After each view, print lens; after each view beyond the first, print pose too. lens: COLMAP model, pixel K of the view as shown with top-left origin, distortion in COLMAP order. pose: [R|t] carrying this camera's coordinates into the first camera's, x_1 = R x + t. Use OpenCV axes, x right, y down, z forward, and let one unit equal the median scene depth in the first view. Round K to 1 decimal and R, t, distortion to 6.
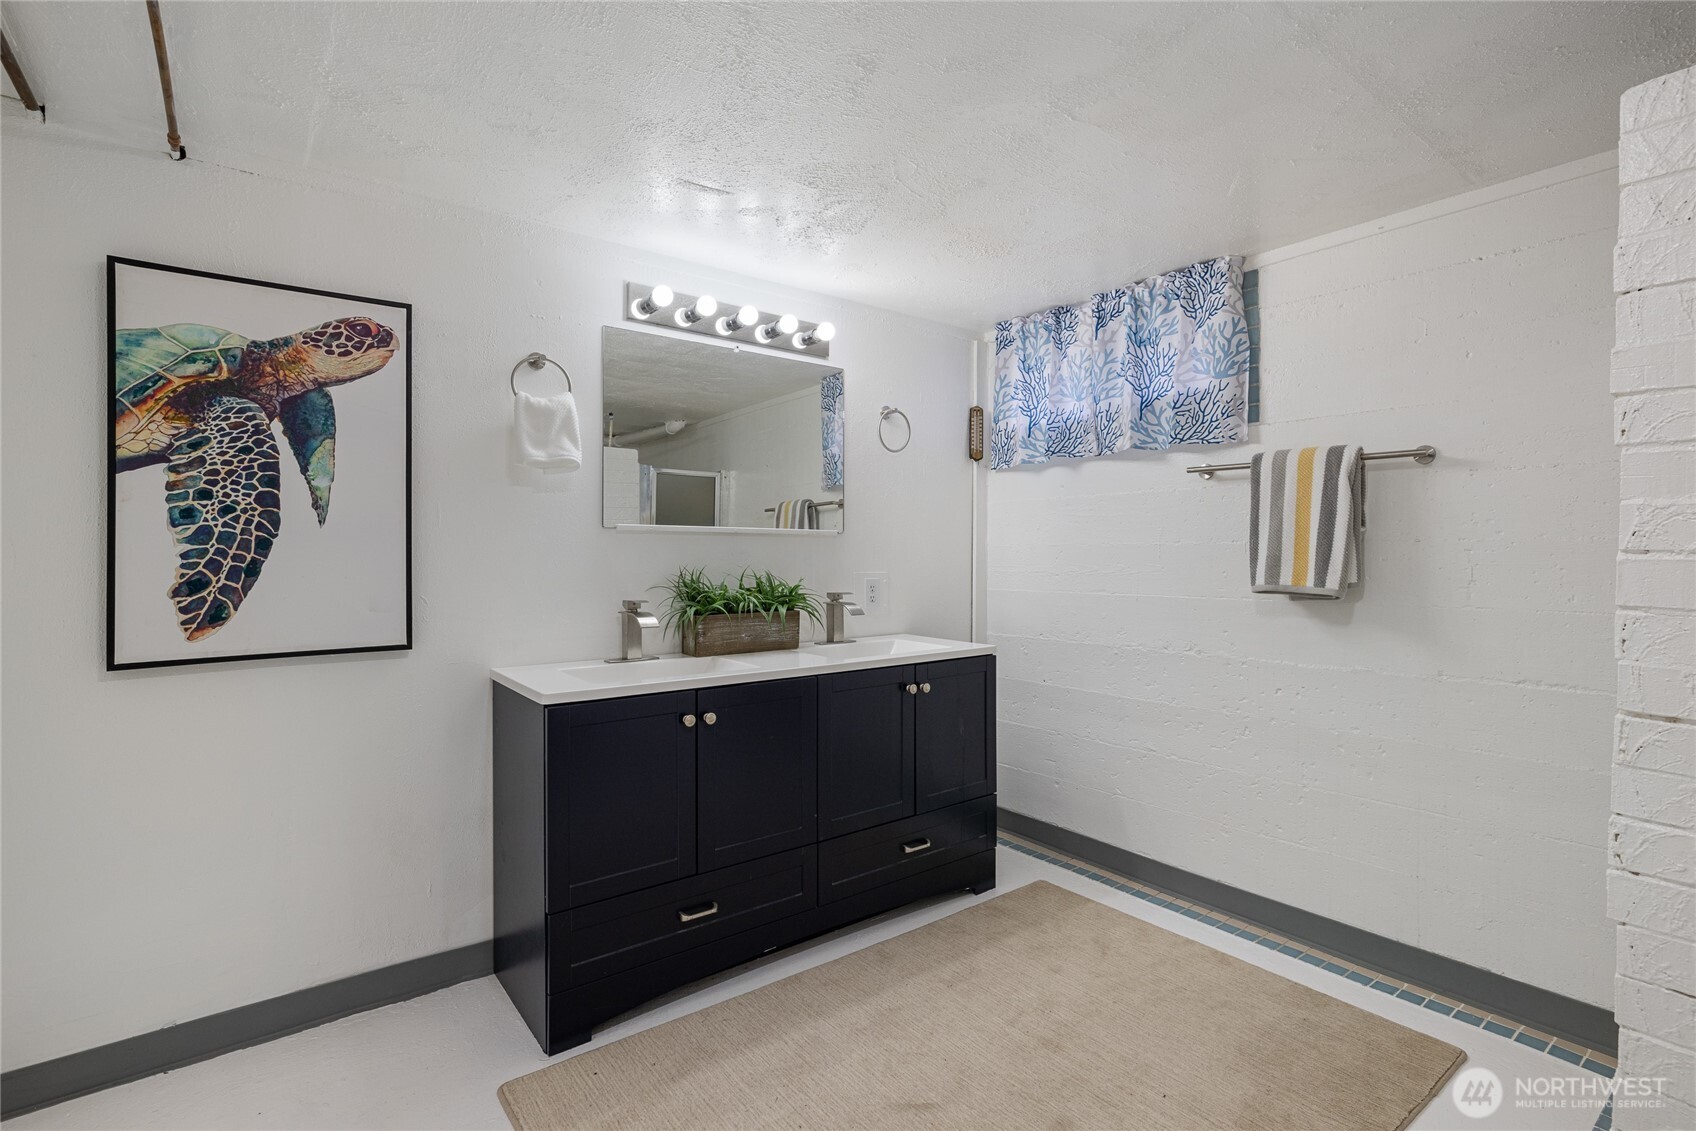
lens RADIAL K [[824.4, 0, 846.3], [0, 824.4, 562.7], [0, 0, 1]] dist [0.000113, 0.000108]
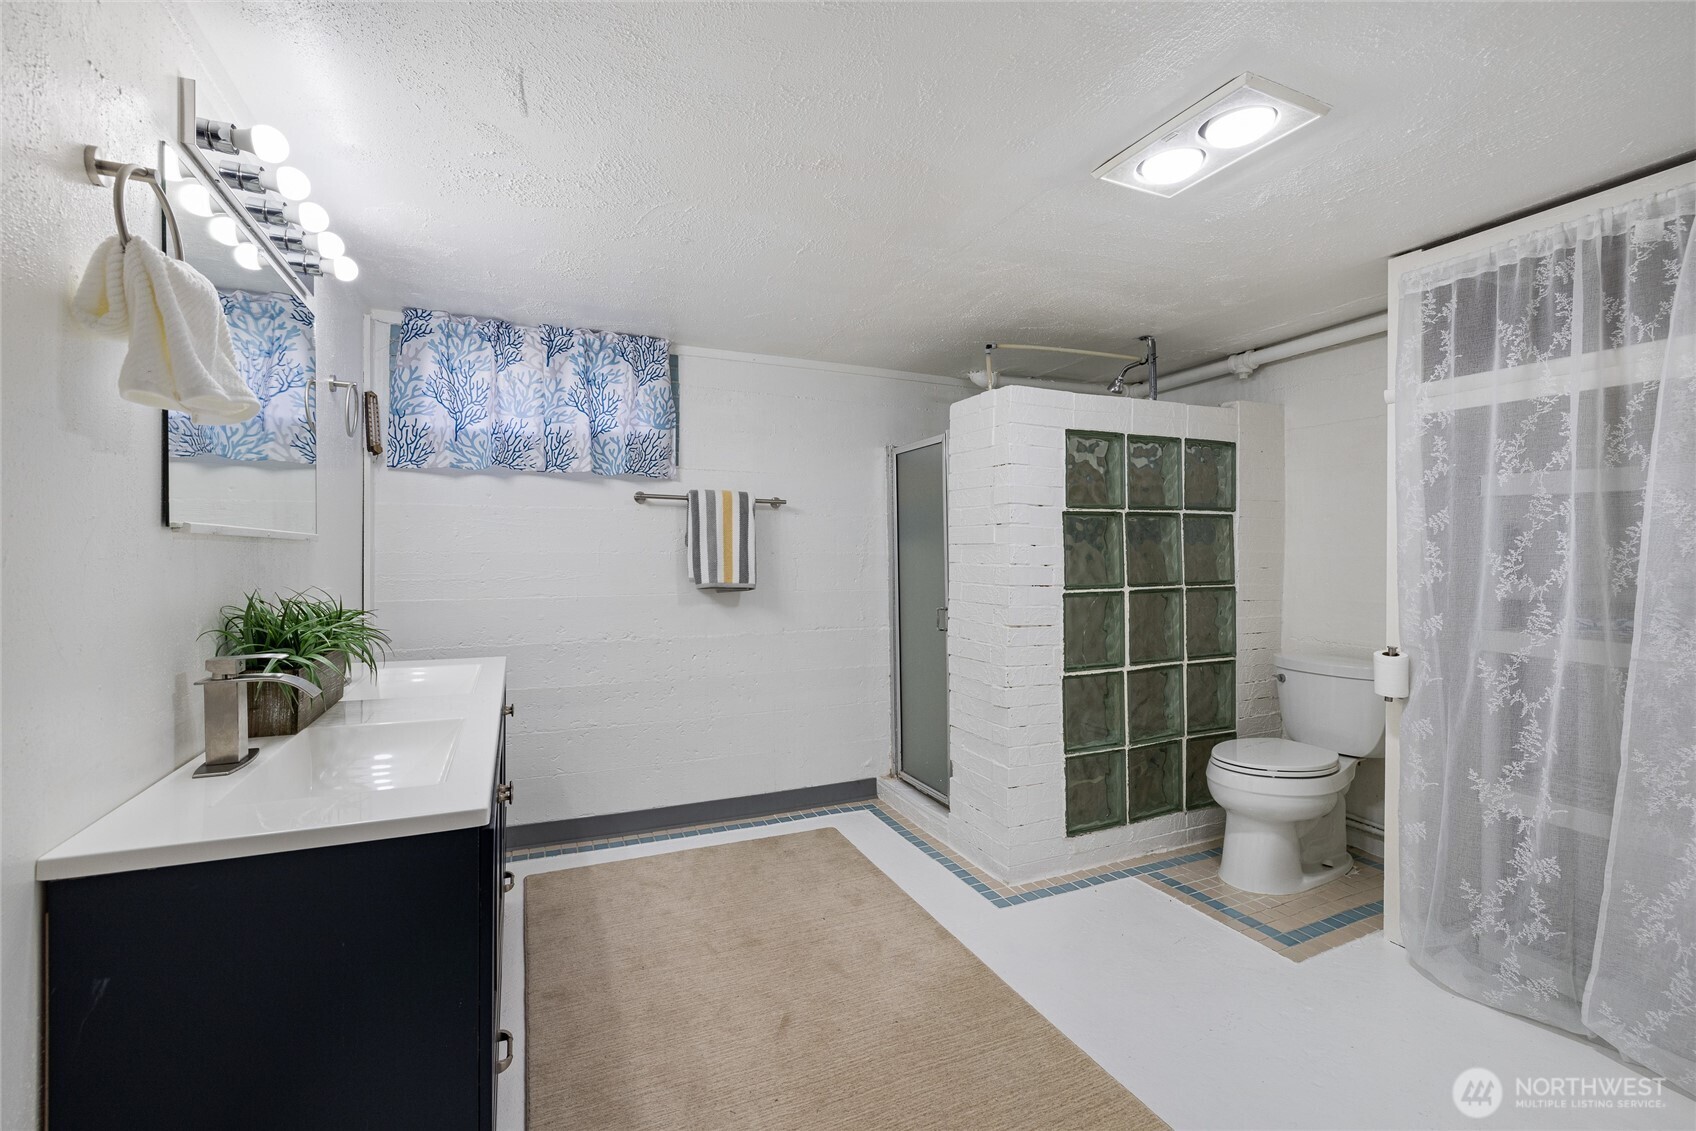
lens RADIAL K [[730.4, 0, 845.3], [0, 730.4, 559.8], [0, 0, 1]] dist [-0.001081, -0.000038]
pose [[0.216184, -0.017029, 0.976204, -0.604660], [0.002007, 0.999854, 0.016997, -0.031419], [-0.976351, -0.001715, 0.216187, 0.434041]]
